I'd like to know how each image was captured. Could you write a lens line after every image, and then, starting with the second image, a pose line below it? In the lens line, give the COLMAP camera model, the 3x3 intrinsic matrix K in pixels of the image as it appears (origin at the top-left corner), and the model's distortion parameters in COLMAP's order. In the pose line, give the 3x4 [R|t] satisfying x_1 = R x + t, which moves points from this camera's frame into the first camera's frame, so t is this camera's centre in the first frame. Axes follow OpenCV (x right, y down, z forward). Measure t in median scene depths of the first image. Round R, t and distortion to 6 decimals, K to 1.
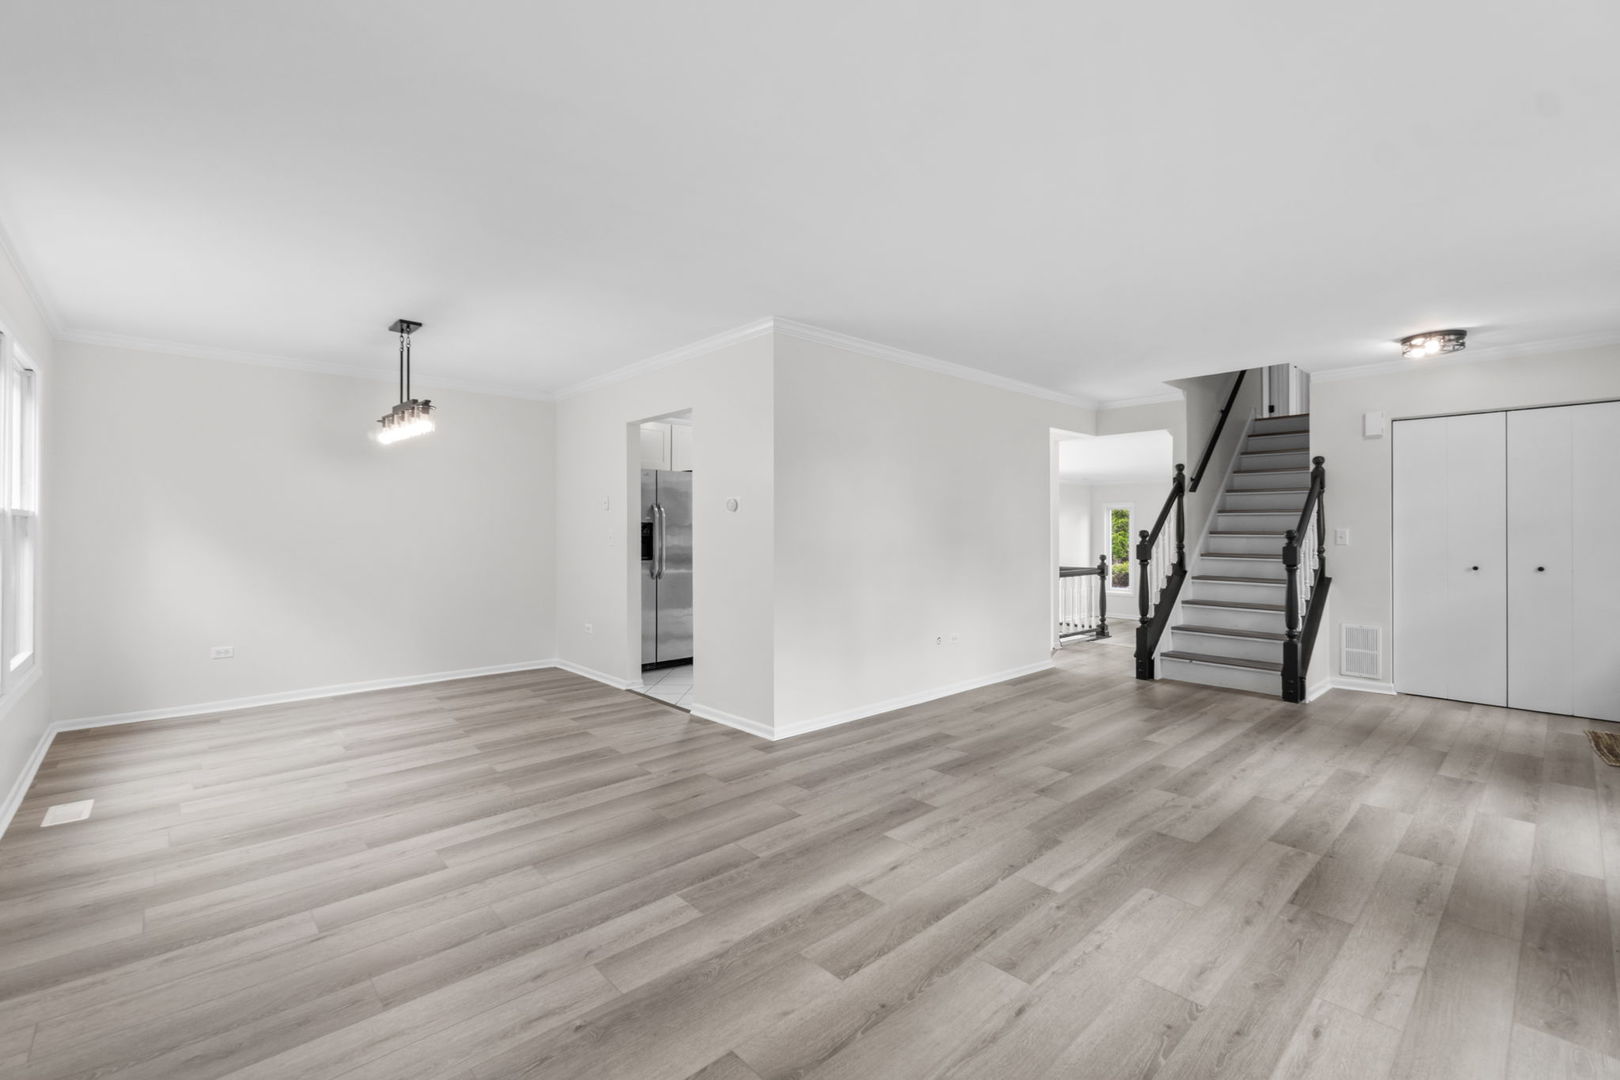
lens RADIAL K [[713.5, 0, 797.0], [0, 713.5, 529.7], [0, 0, 1]] dist [-0.009148, 0.000884]
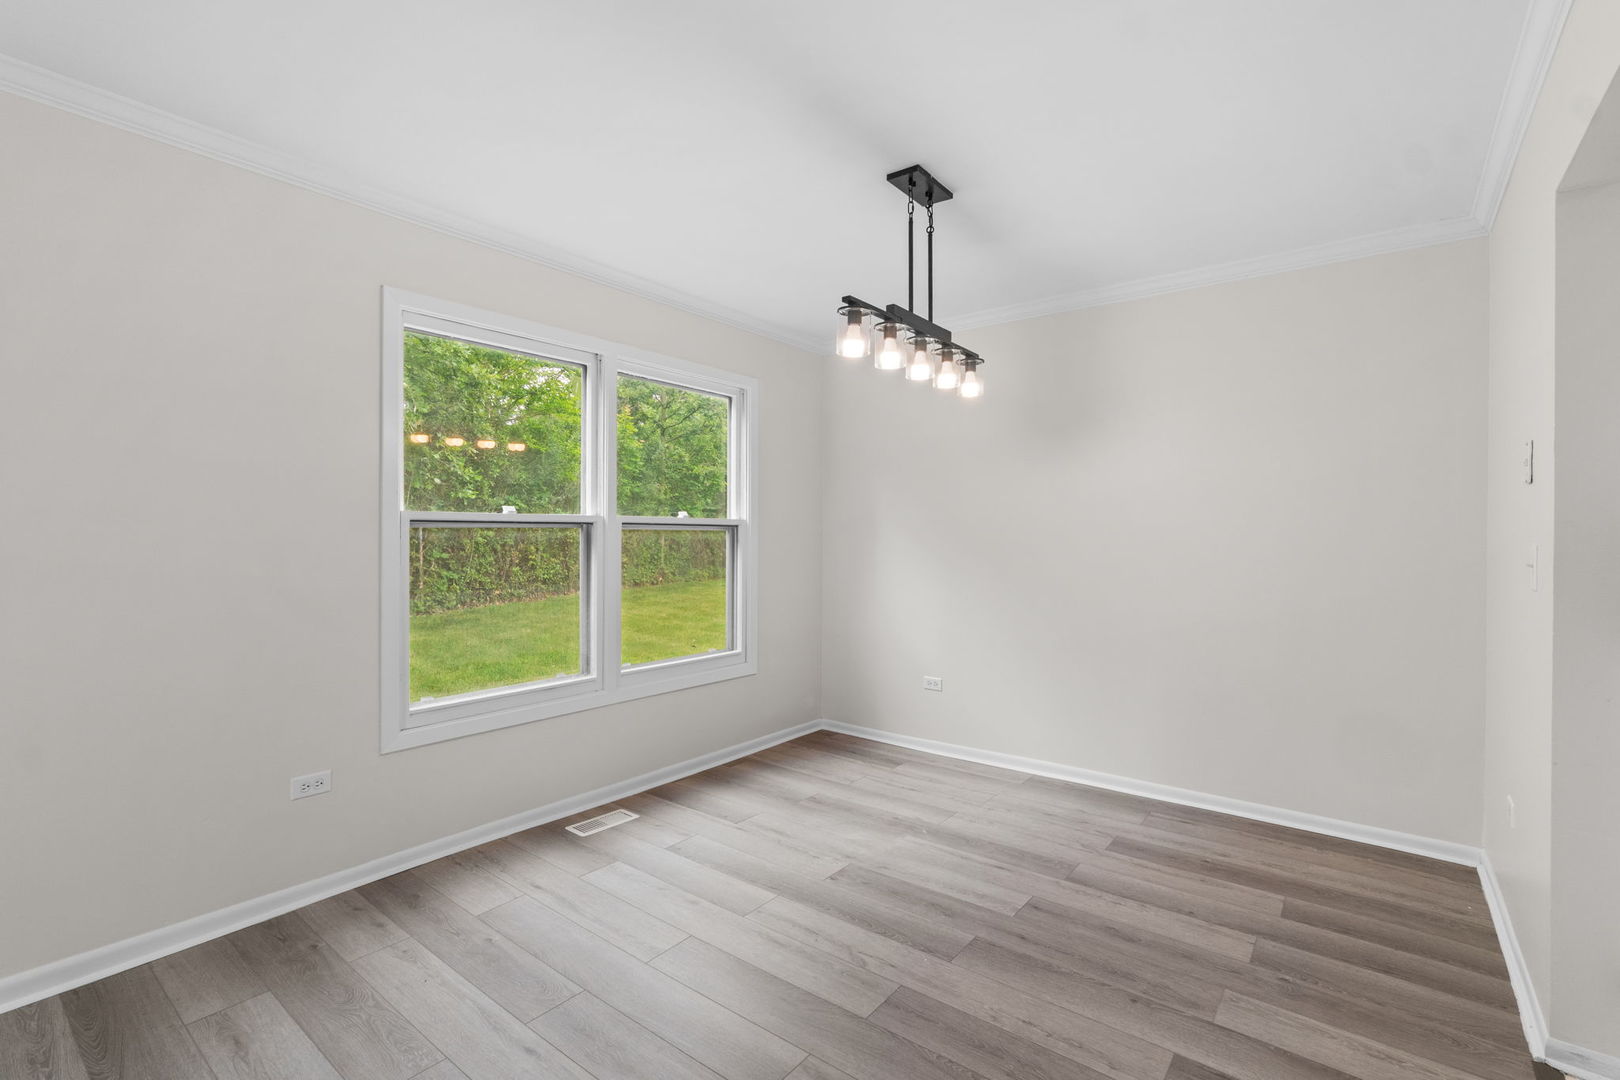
lens RADIAL K [[713.5, 0, 813.6], [0, 713.5, 540.4], [0, 0, 1]] dist [-0.009148, 0.000884]
pose [[0.179691, 0.011861, -0.983652, 0.015100], [-0.006807, 0.999918, 0.010814, -0.011779], [0.983699, 0.004753, 0.179757, 1.079649]]
